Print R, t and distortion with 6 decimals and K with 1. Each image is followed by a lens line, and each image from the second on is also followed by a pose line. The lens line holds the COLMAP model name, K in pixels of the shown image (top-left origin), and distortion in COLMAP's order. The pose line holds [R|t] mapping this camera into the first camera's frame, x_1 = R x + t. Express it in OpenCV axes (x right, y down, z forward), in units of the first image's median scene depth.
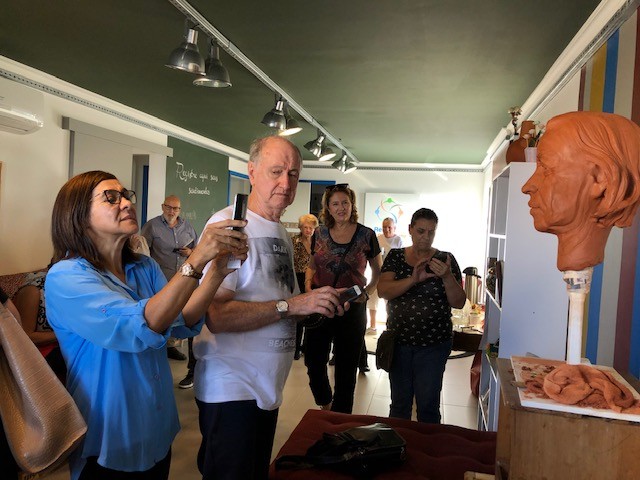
lens RADIAL K [[516.9, 0, 320.0], [0, 516.9, 240.0], [0, 0, 1]] dist [0.103083, -0.166595]
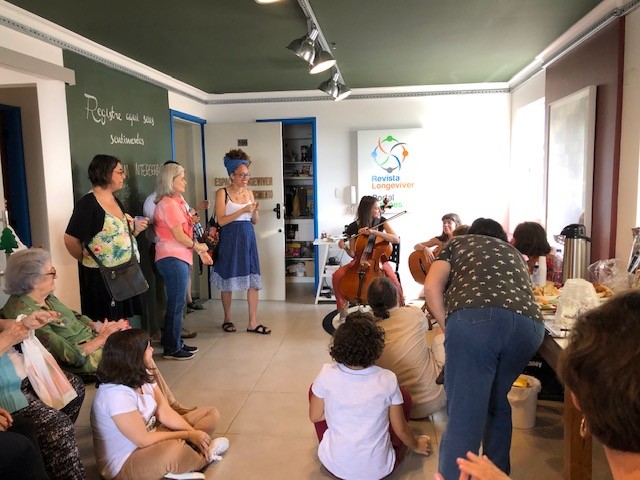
lens RADIAL K [[517.9, 0, 315.2], [0, 517.9, 232.8], [0, 0, 1]] dist [0.052770, -0.073176]
pose [[0.994461, -0.077270, 0.071247, -0.044488], [0.071631, 0.994332, 0.078568, -0.007860], [-0.076914, -0.073029, 0.994360, 0.286345]]
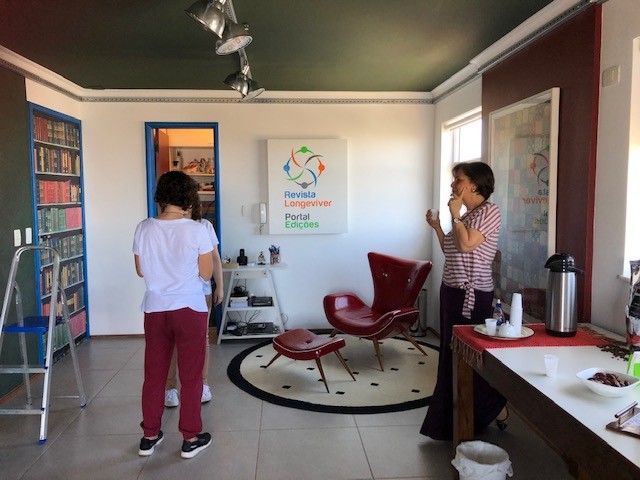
lens RADIAL K [[516.9, 0, 320.0], [0, 516.9, 240.0], [0, 0, 1]] dist [0.103083, -0.166595]
pose [[0.958367, -0.078805, 0.274448, -0.045133], [0.060903, 0.995459, 0.073164, -0.009567], [-0.278968, -0.053403, 0.958814, 0.404850]]
